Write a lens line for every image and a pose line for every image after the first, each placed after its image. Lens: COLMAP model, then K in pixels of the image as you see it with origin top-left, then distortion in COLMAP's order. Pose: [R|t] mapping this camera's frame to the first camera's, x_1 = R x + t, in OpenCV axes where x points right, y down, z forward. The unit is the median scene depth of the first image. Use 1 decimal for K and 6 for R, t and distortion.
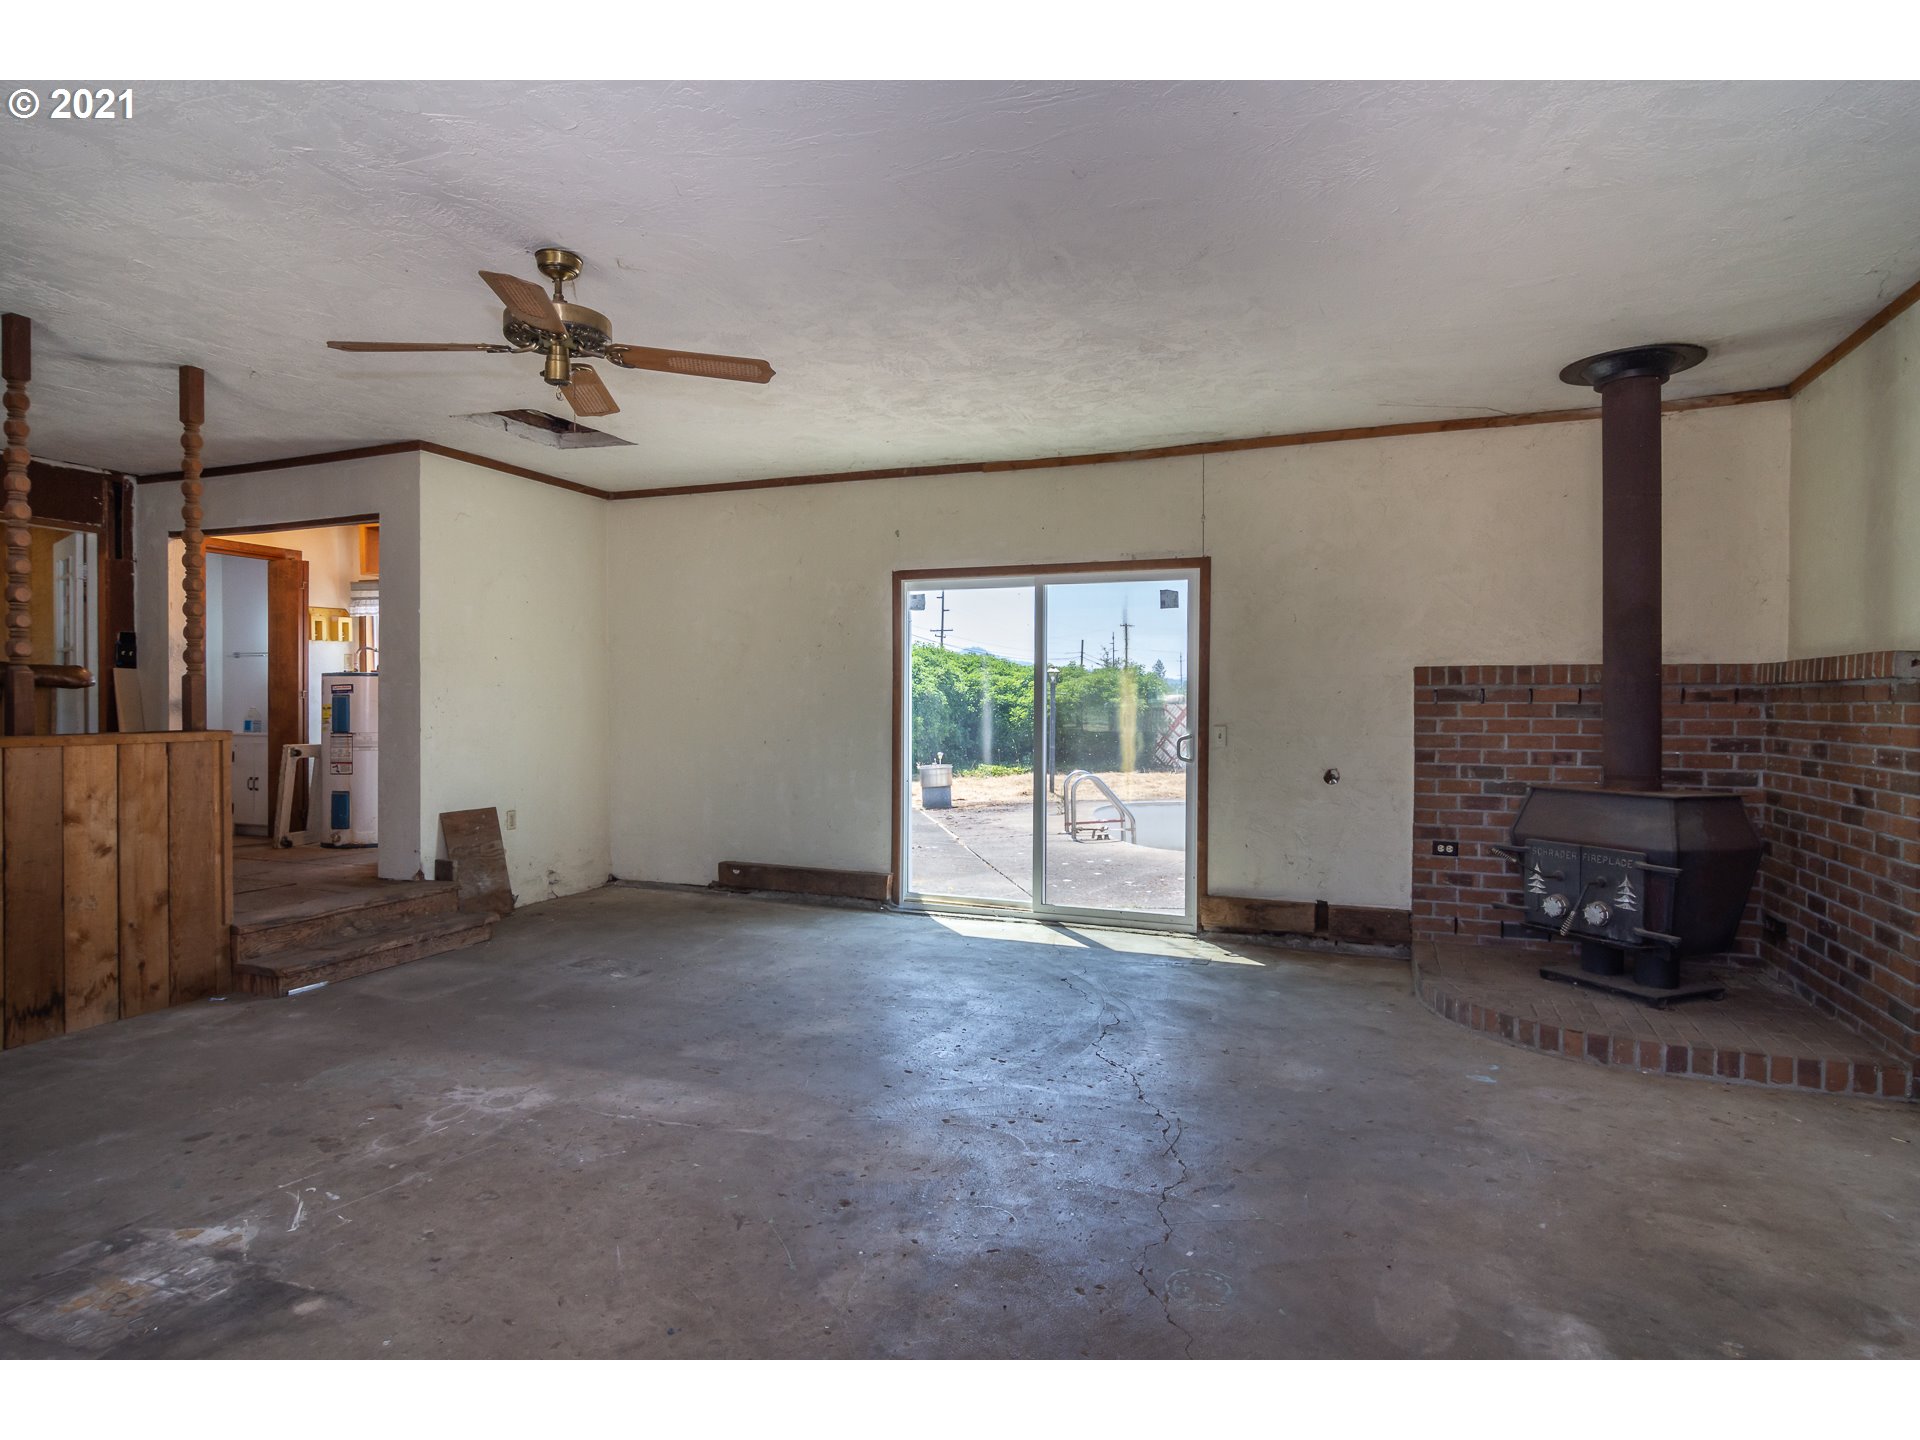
lens RADIAL K [[1055.6, 0, 960.0], [0, 1055.6, 720.0], [0, 0, 1]] dist [0.000942, 0.001684]
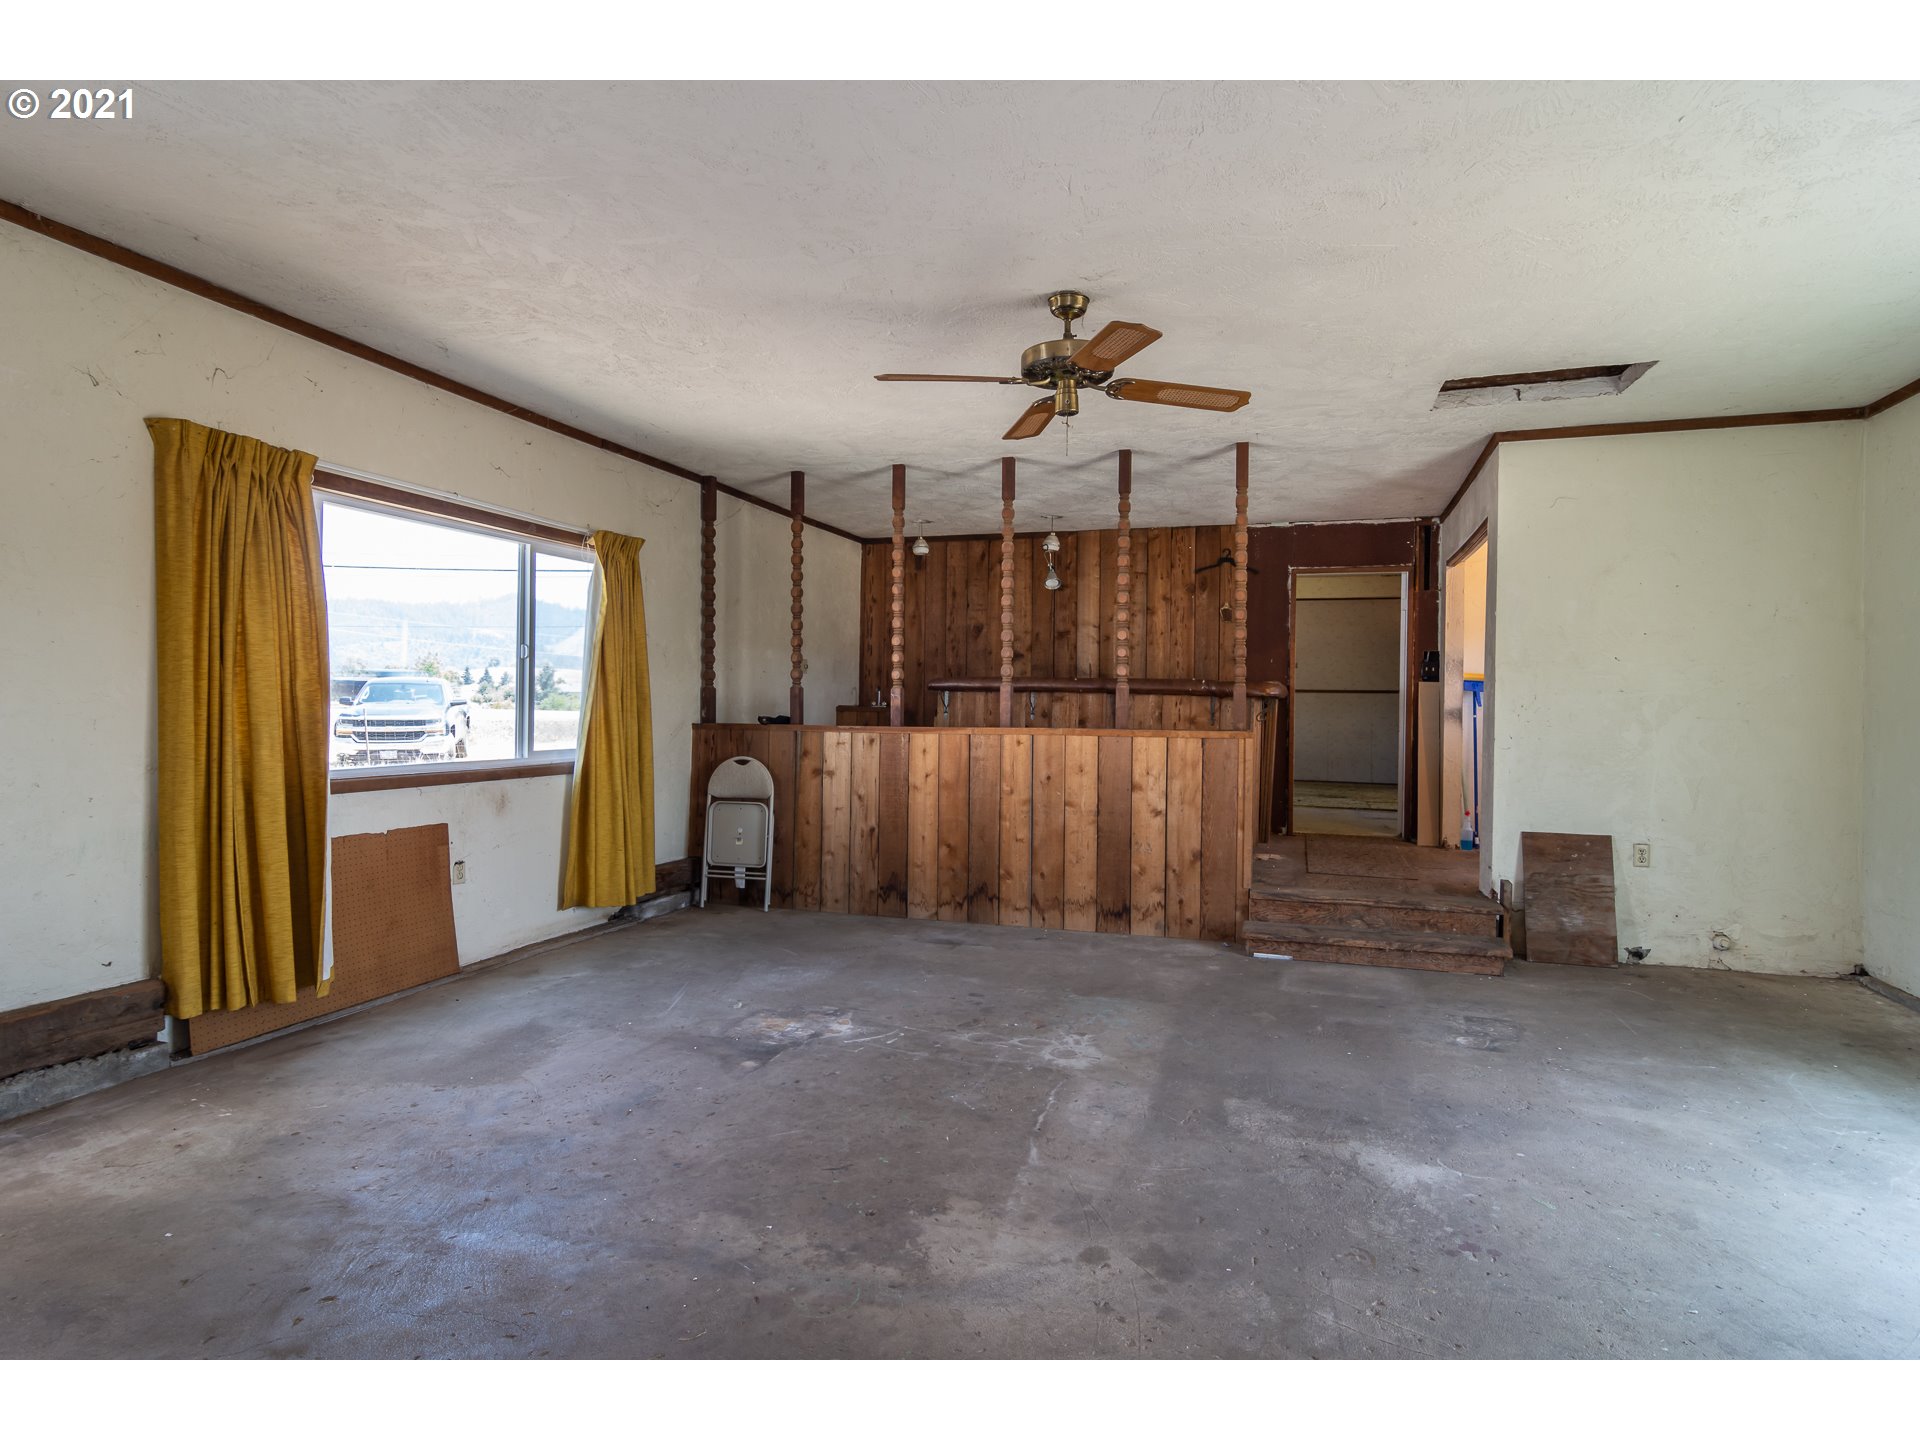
lens RADIAL K [[1035.6, 0, 947.0], [0, 1035.6, 719.6], [0, 0, 1]] dist [-0.004528, 0.001670]
pose [[0.040945, 0.011523, -0.999095, 0.507942], [-0.026852, 0.999585, 0.010428, -0.006546], [0.998801, 0.026400, 0.041237, 0.612181]]
